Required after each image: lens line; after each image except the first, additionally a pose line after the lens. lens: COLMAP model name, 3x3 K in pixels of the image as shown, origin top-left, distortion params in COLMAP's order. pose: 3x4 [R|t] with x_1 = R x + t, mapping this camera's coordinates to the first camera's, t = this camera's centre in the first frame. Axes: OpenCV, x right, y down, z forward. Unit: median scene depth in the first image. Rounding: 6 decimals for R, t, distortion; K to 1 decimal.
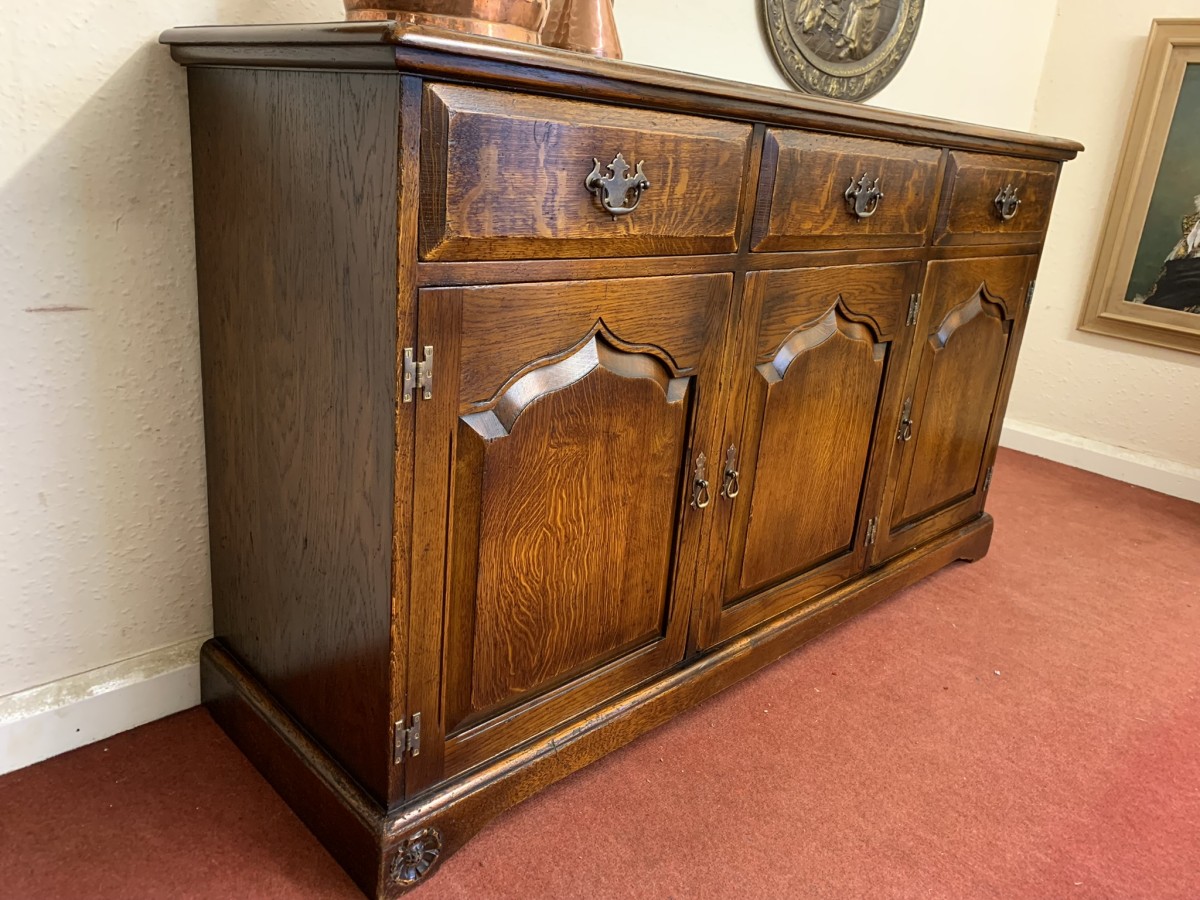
lens RADIAL K [[912.2, 0, 607.3], [0, 912.2, 432.4], [0, 0, 1]] dist [0.048354, -0.055425]
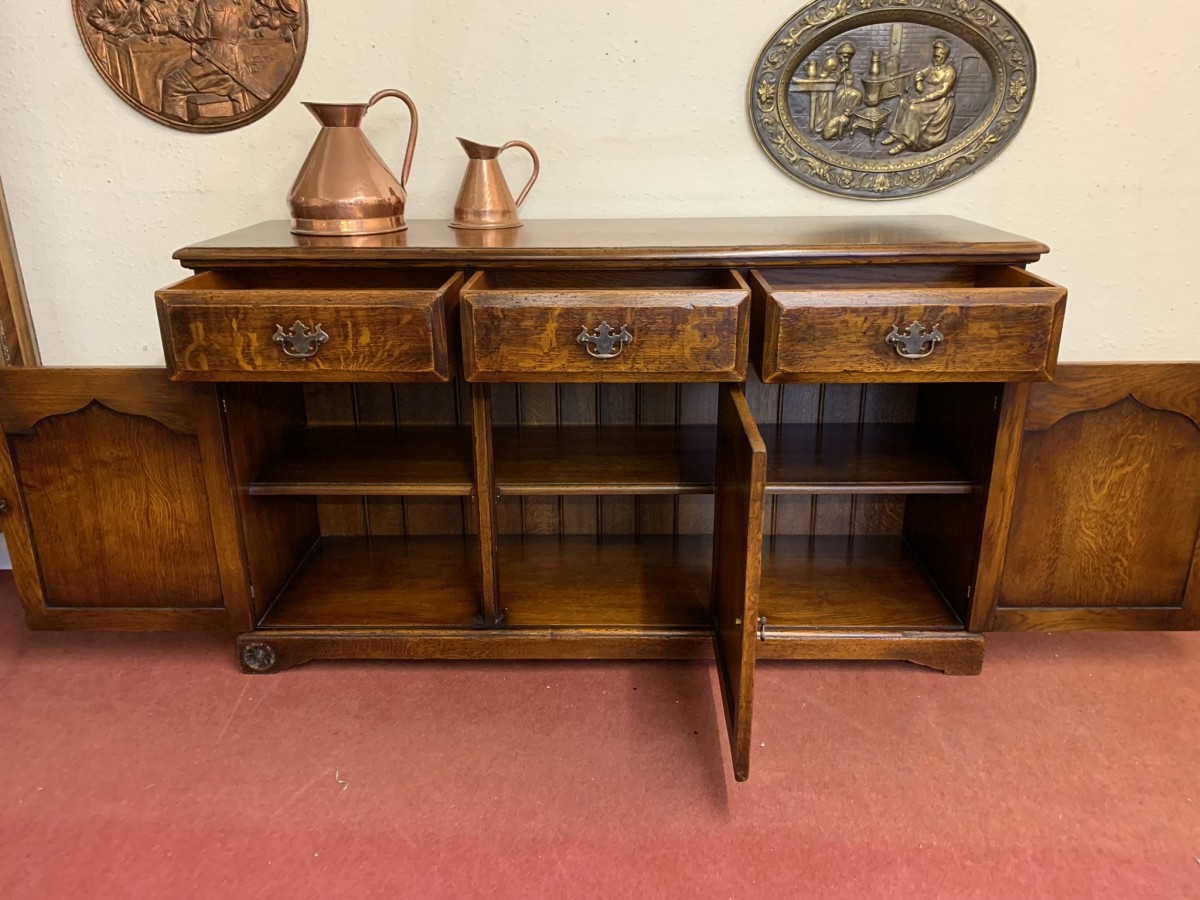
lens RADIAL K [[921.5, 0, 596.9], [0, 921.5, 436.9], [0, 0, 1]] dist [0.005825, 0.001884]
pose [[0.696235, 0.148034, -0.702384, 1.309042], [-0.150090, 0.986897, 0.059223, -0.172577], [0.701947, 0.064188, 0.709331, 0.089461]]
